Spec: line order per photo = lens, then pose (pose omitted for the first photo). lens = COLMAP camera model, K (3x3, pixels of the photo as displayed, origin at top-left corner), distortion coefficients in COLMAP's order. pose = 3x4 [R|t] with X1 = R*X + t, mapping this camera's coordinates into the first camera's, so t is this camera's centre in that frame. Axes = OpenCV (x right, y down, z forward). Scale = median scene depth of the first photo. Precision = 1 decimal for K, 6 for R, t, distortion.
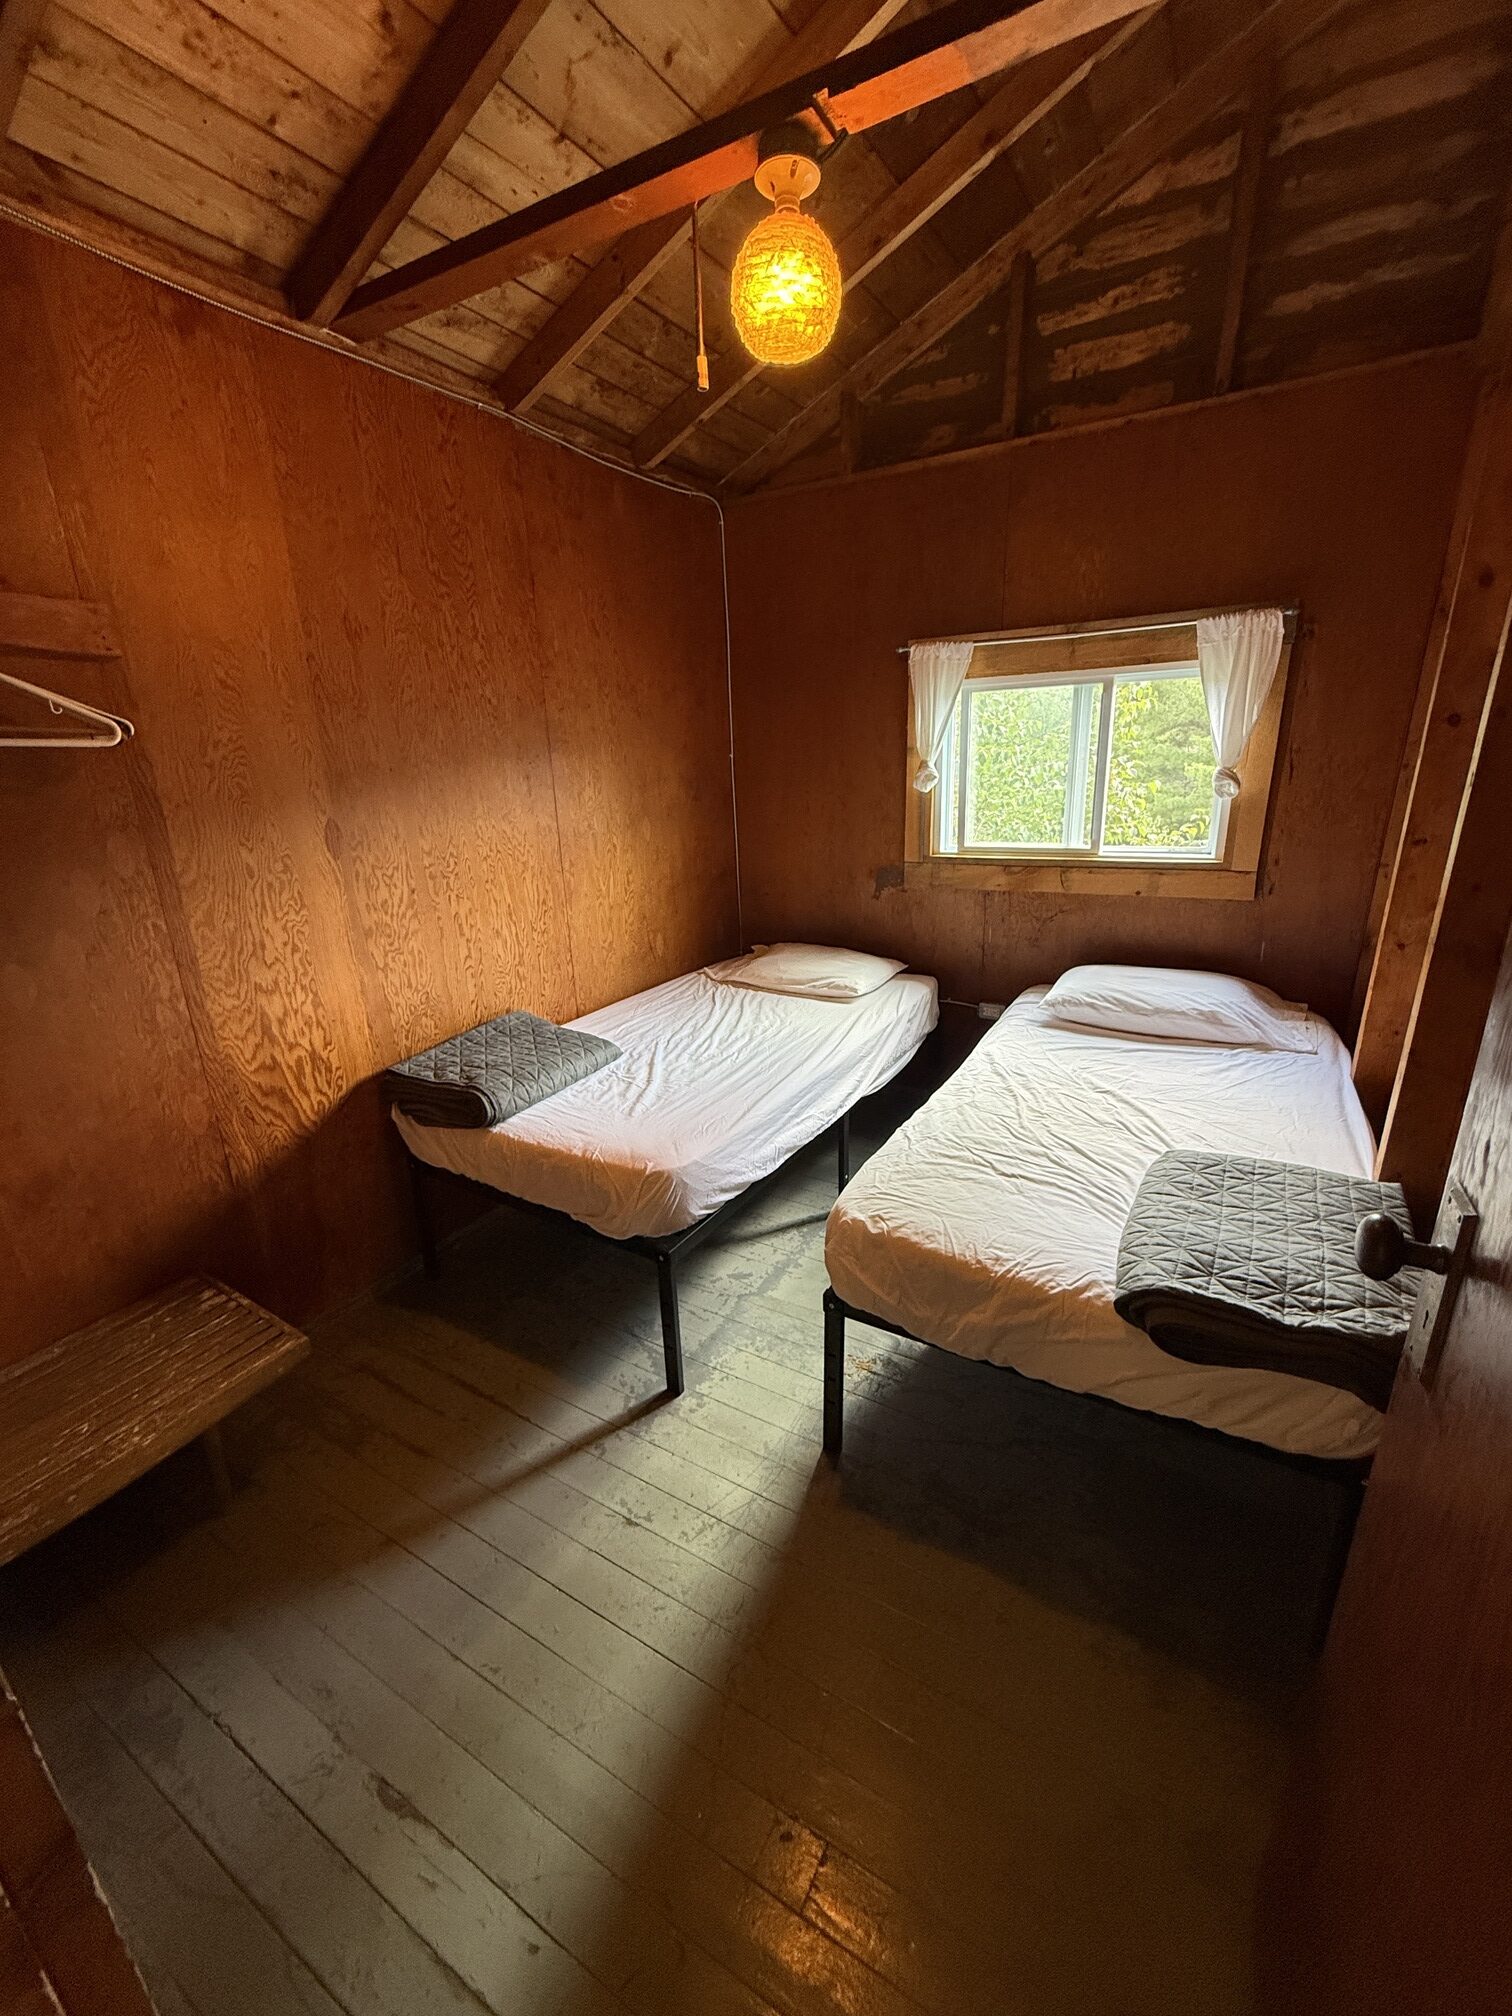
lens RADIAL K [[818.3, 0, 756.0], [0, 818.3, 1008.0], [0, 0, 1]] dist [0.015424, 0.000095]
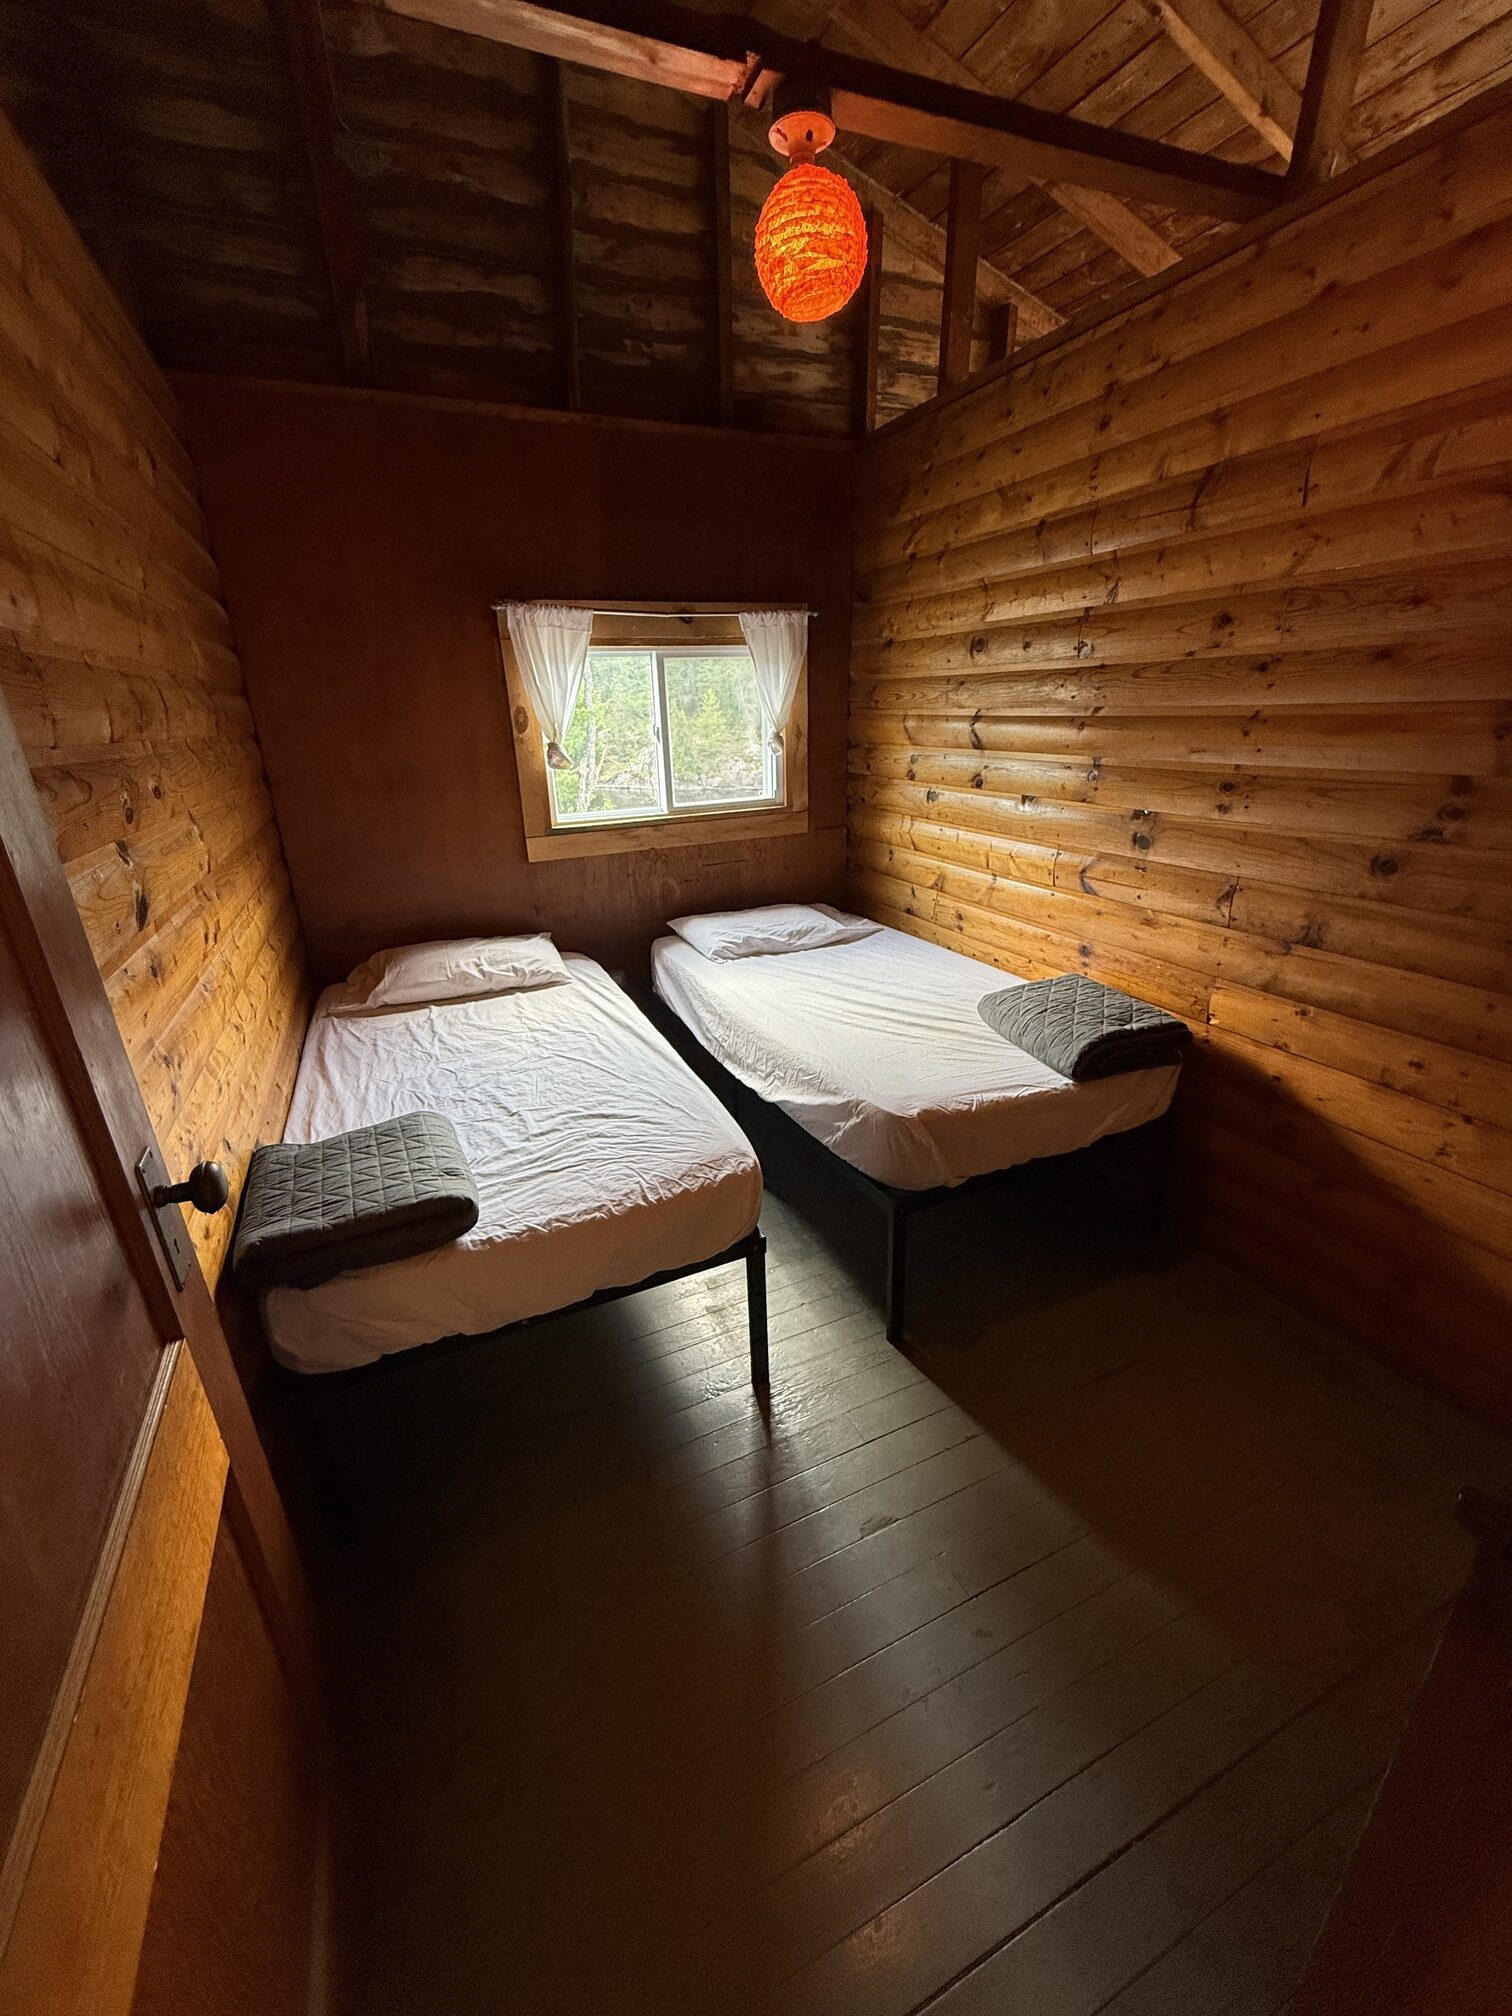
lens RADIAL K [[804.6, 0, 756.0], [0, 804.6, 1008.0], [0, 0, 1]] dist [0.000620, 0.000535]
pose [[0.575850, -0.276704, 0.769306, -0.526651], [0.255048, 0.954824, 0.152519, -0.075463], [-0.776754, 0.108382, 0.620408, 0.278244]]
